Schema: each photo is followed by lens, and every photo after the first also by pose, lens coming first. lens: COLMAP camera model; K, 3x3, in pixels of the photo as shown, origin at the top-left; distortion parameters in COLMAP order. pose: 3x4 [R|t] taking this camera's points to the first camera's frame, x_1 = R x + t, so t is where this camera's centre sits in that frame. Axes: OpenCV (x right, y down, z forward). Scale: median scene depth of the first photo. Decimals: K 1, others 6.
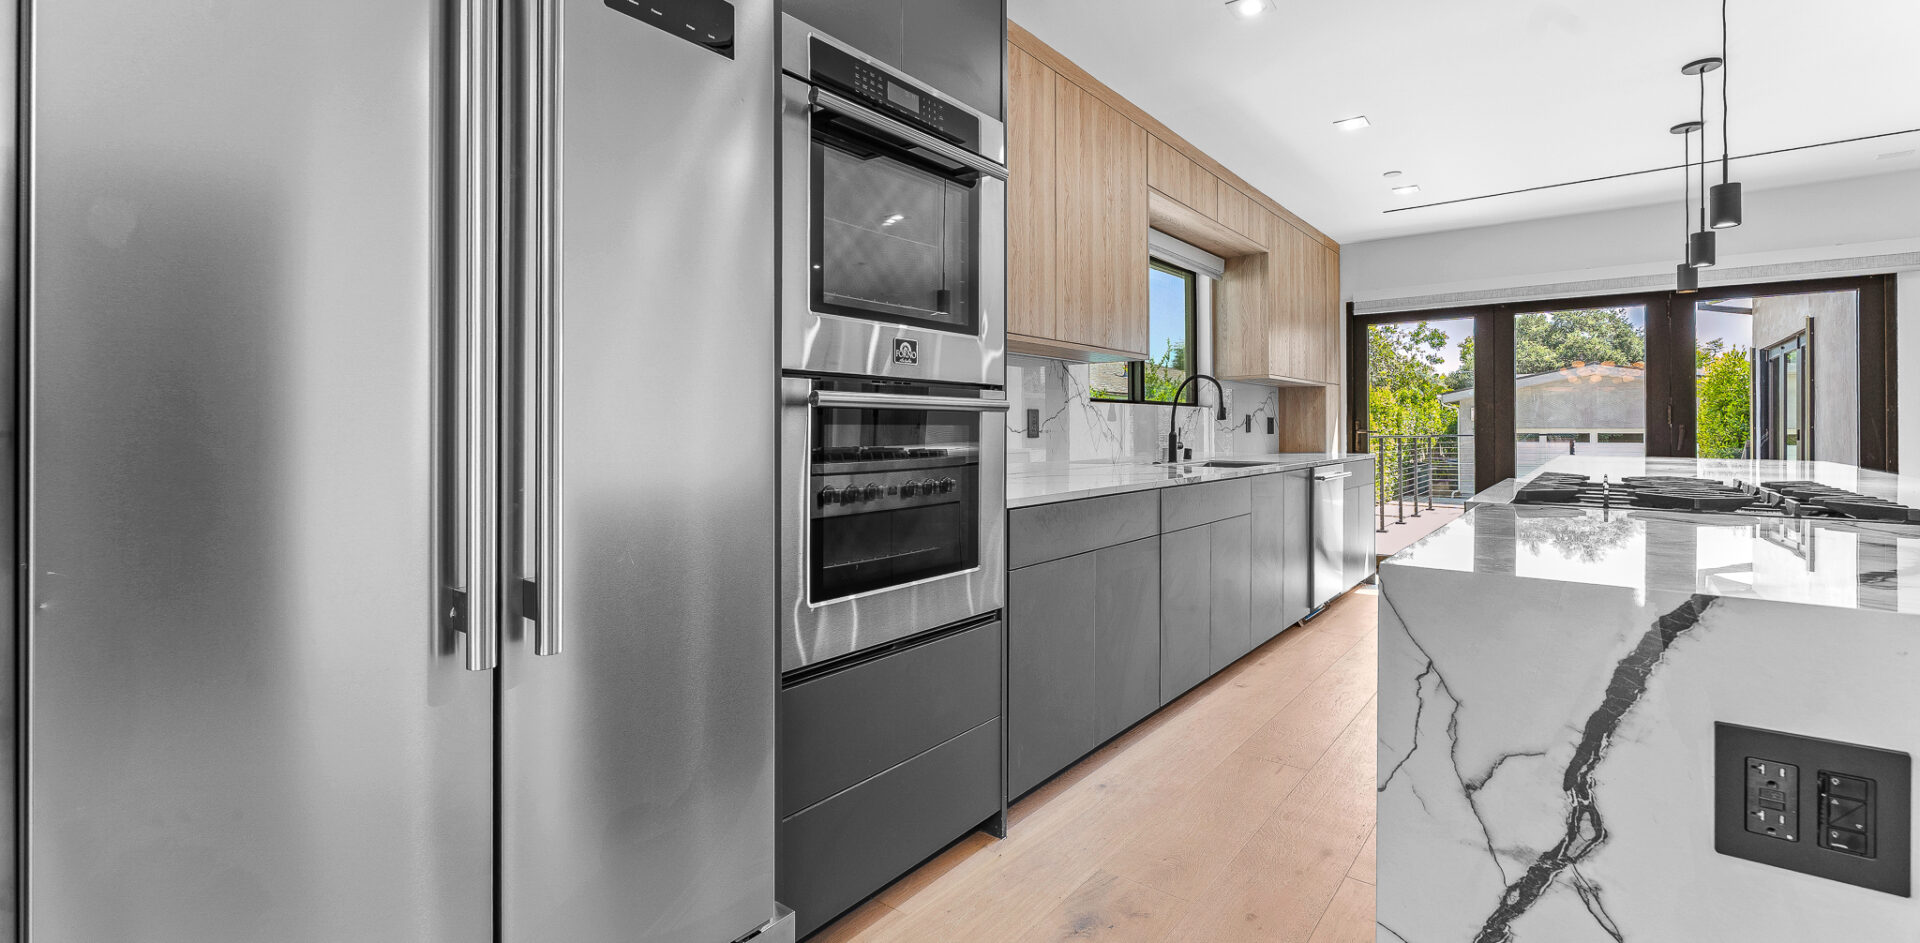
lens RADIAL K [[820.2, 0, 963.7], [0, 820.2, 418.7], [0, 0, 1]] dist [-0.007087, -0.000188]
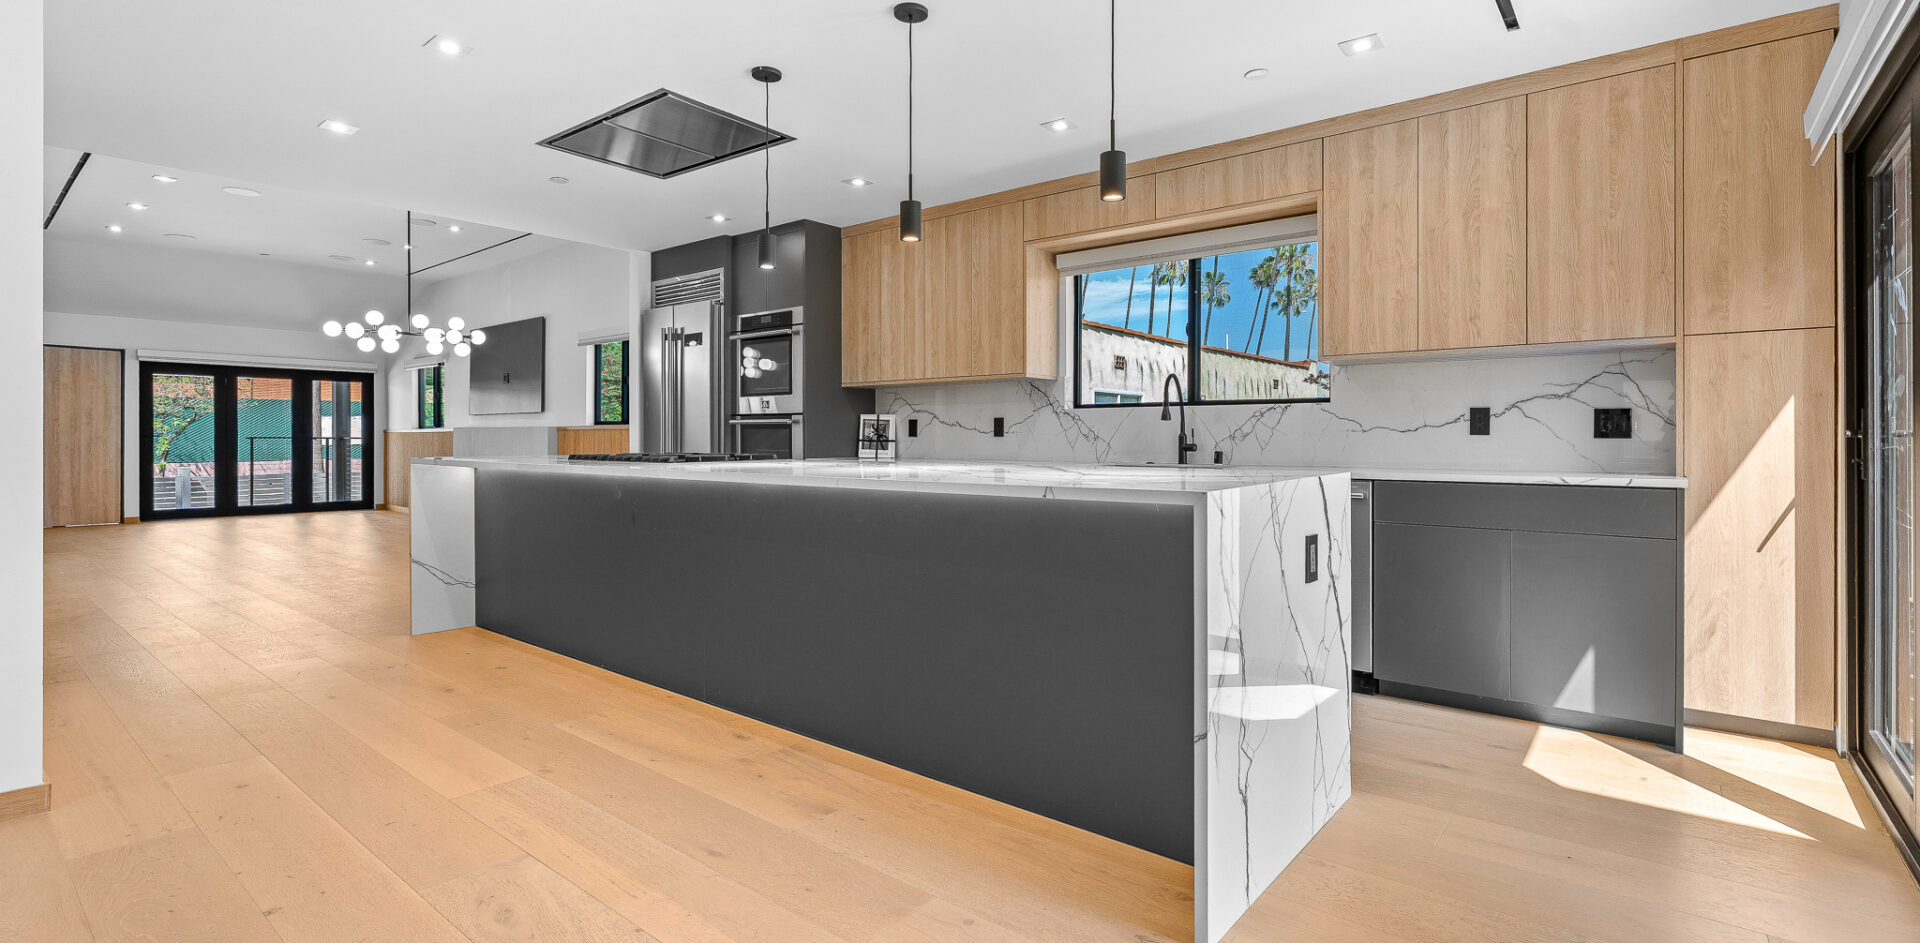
lens RADIAL K [[859.0, 0, 971.9], [0, 859.0, 443.4], [0, 0, 1]] dist [-0.002001, -0.000270]
pose [[-0.016021, 0.007416, -0.999844, 1.827916], [0.009922, 0.999924, 0.007258, 0.026202], [0.999822, -0.009805, -0.016093, 1.079055]]
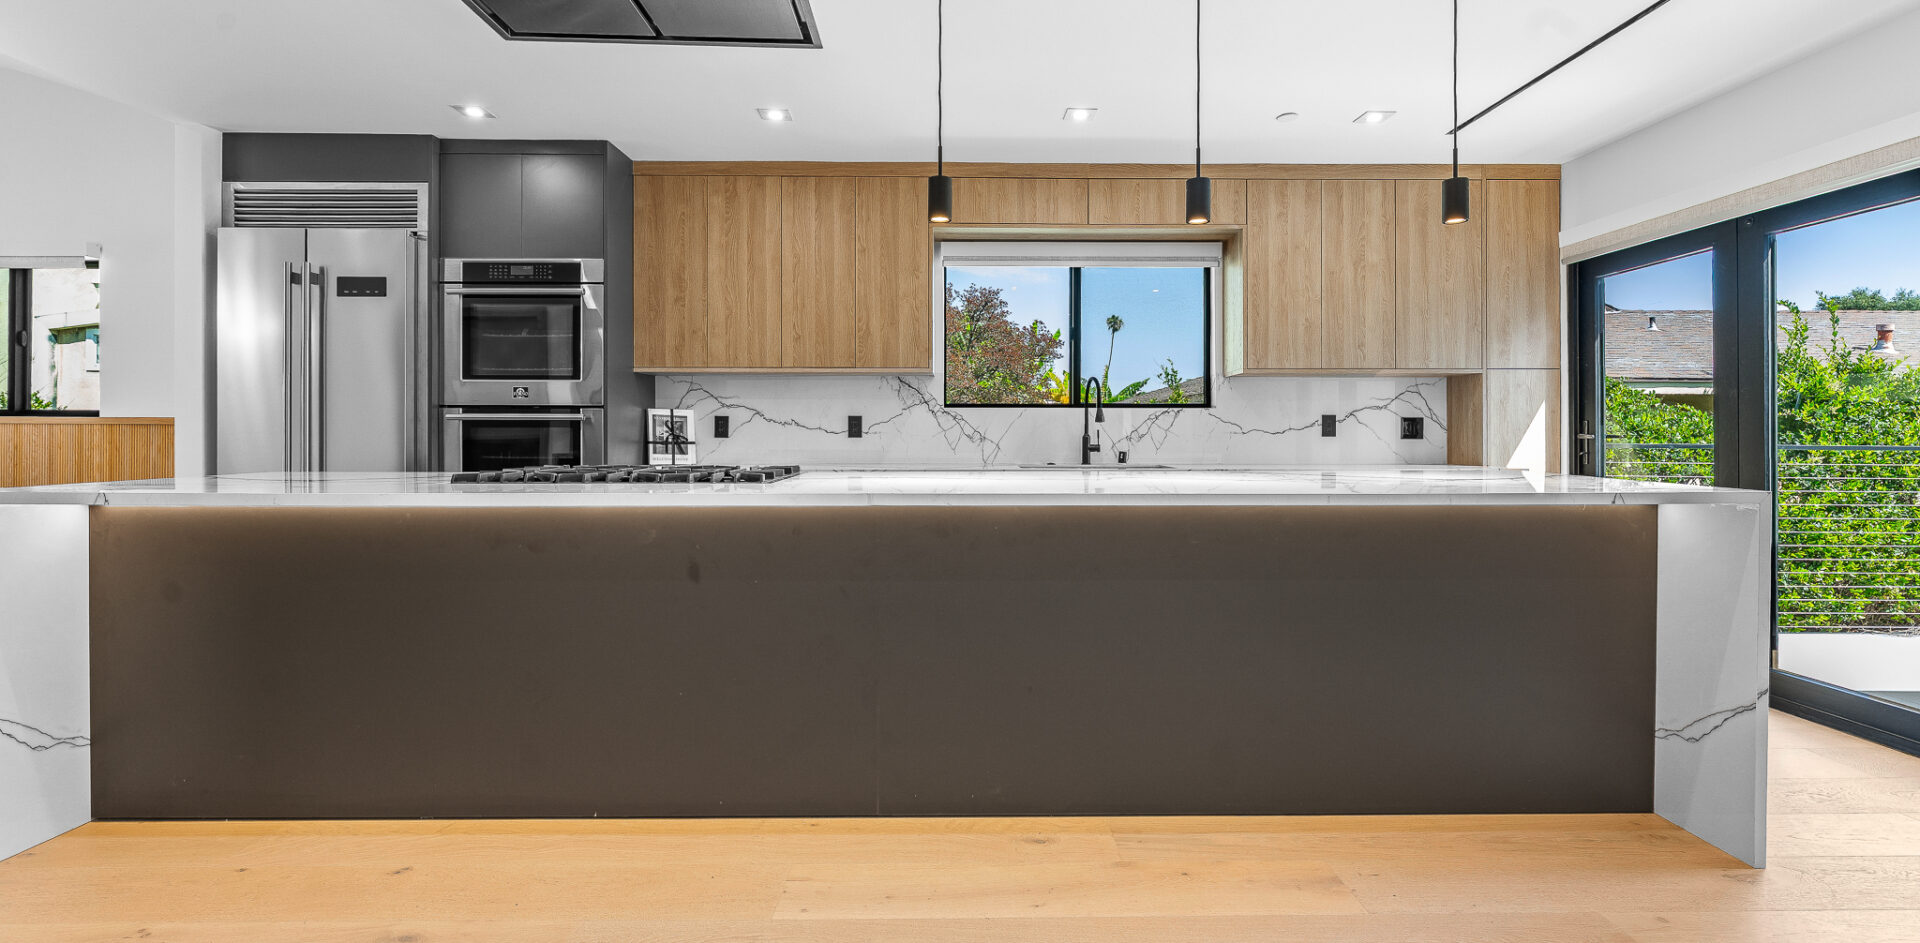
lens RADIAL K [[859.0, 0, 964.2], [0, 859.0, 435.1], [0, 0, 1]] dist [-0.002001, -0.000270]
pose [[0.626922, 0.003651, -0.779073, 1.400775], [0.007408, 0.999916, 0.010647, 0.006725], [0.779047, -0.012446, 0.626843, 0.302983]]
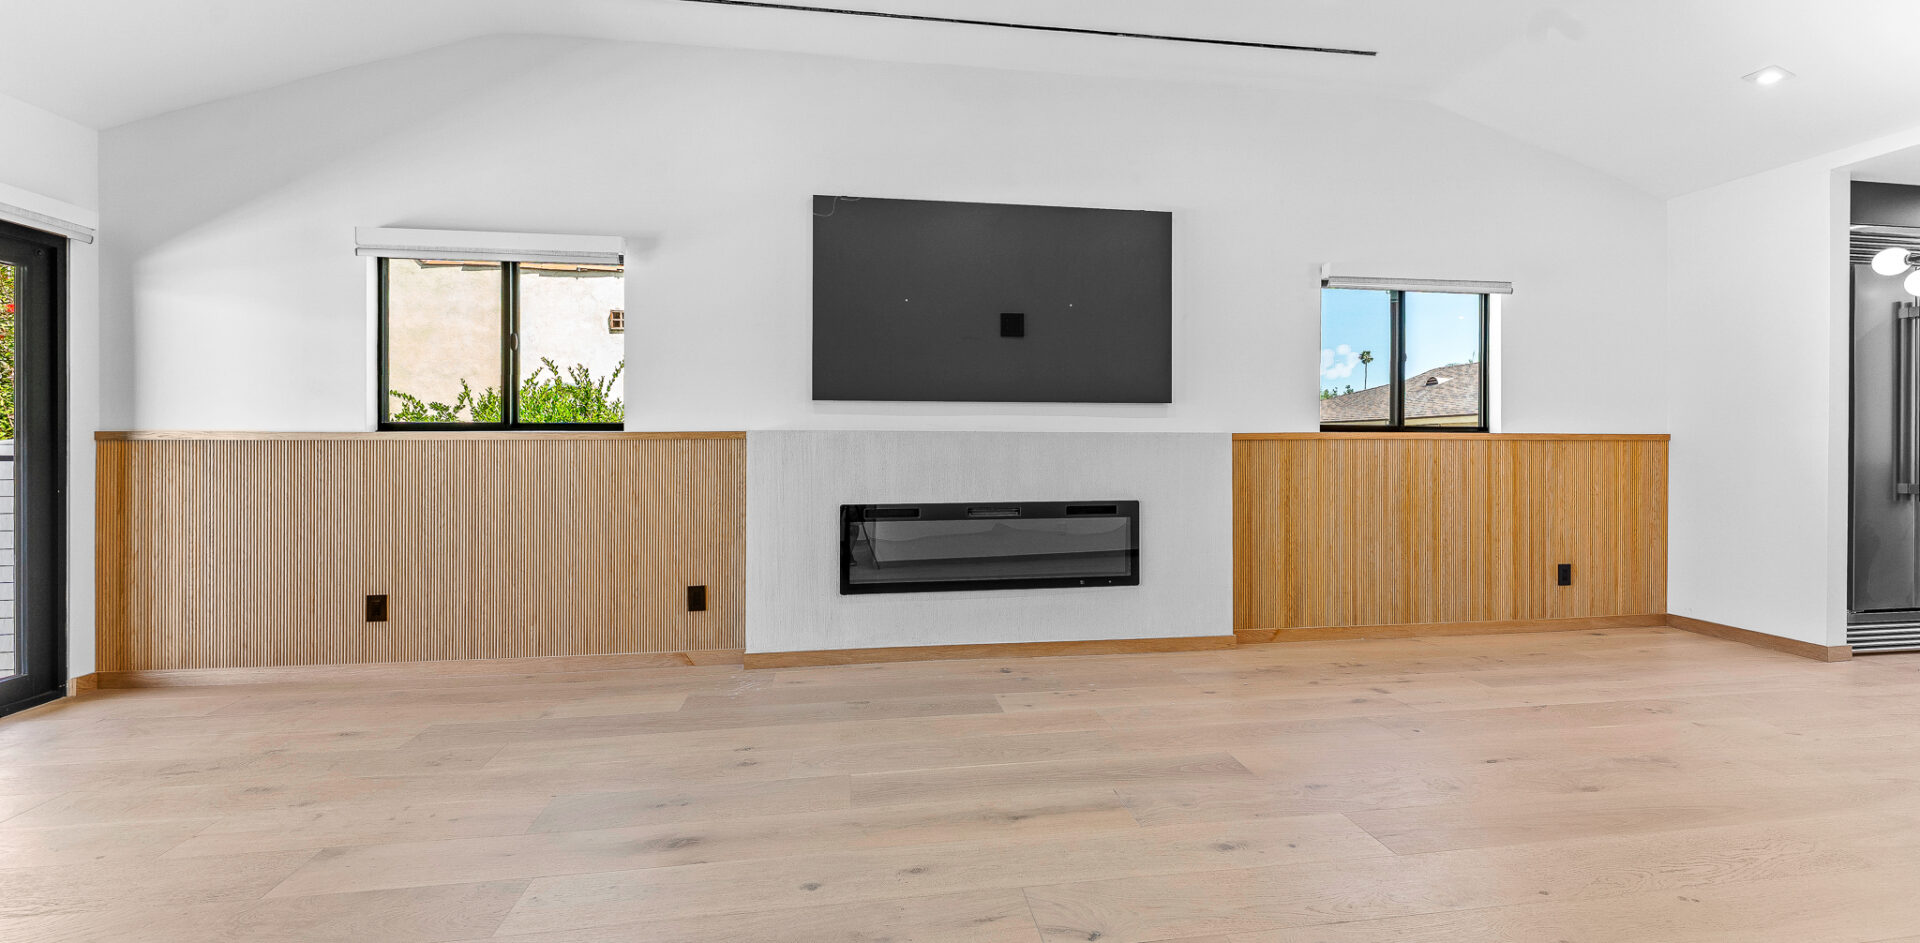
lens RADIAL K [[781.5, 0, 948.1], [0, 781.5, 444.6], [0, 0, 1]] dist [-0.000652, -0.001582]
pose [[0.729575, 0.000723, -0.683901, -0.482668], [0.005558, 0.999960, 0.006986, -0.015057], [0.683878, -0.008898, 0.729542, -1.708898]]
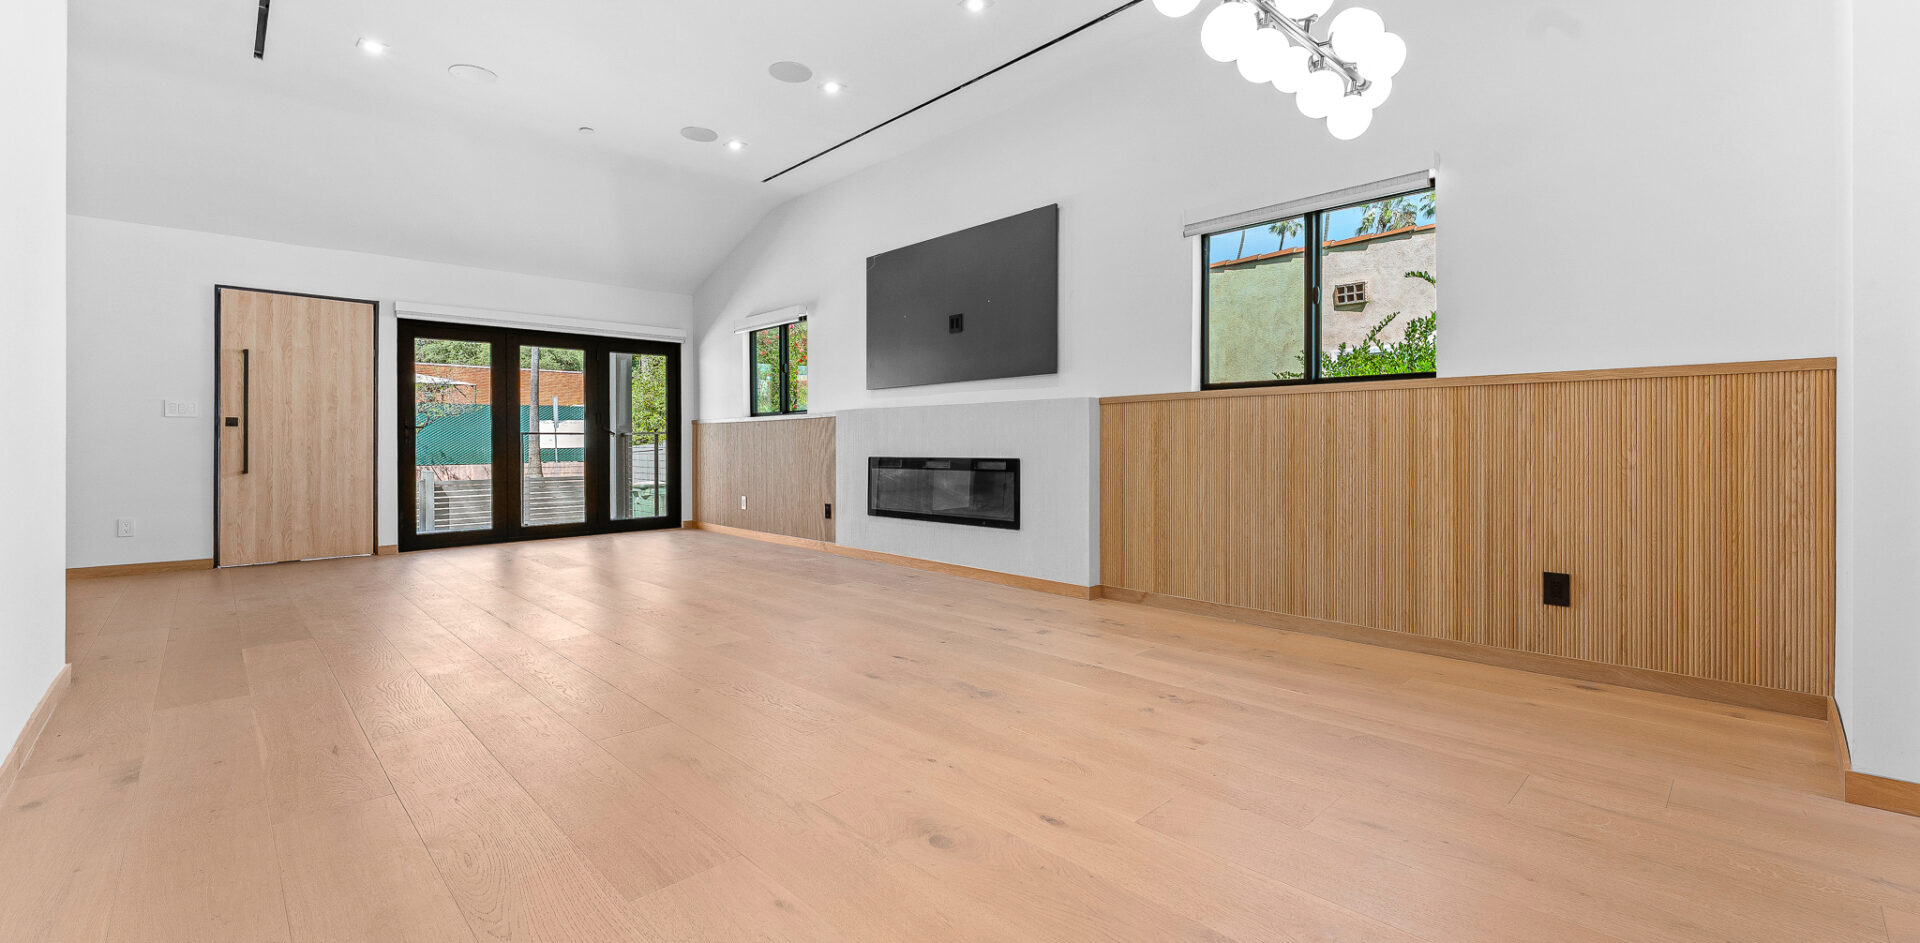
lens RADIAL K [[781.5, 0, 969.5], [0, 781.5, 442.5], [0, 0, 1]] dist [-0.000652, -0.001582]
pose [[-0.134991, 0.002888, -0.990843, 0.403447], [0.016501, 0.999864, 0.000666, 0.055063], [0.990709, -0.016260, -0.135020, -0.421975]]
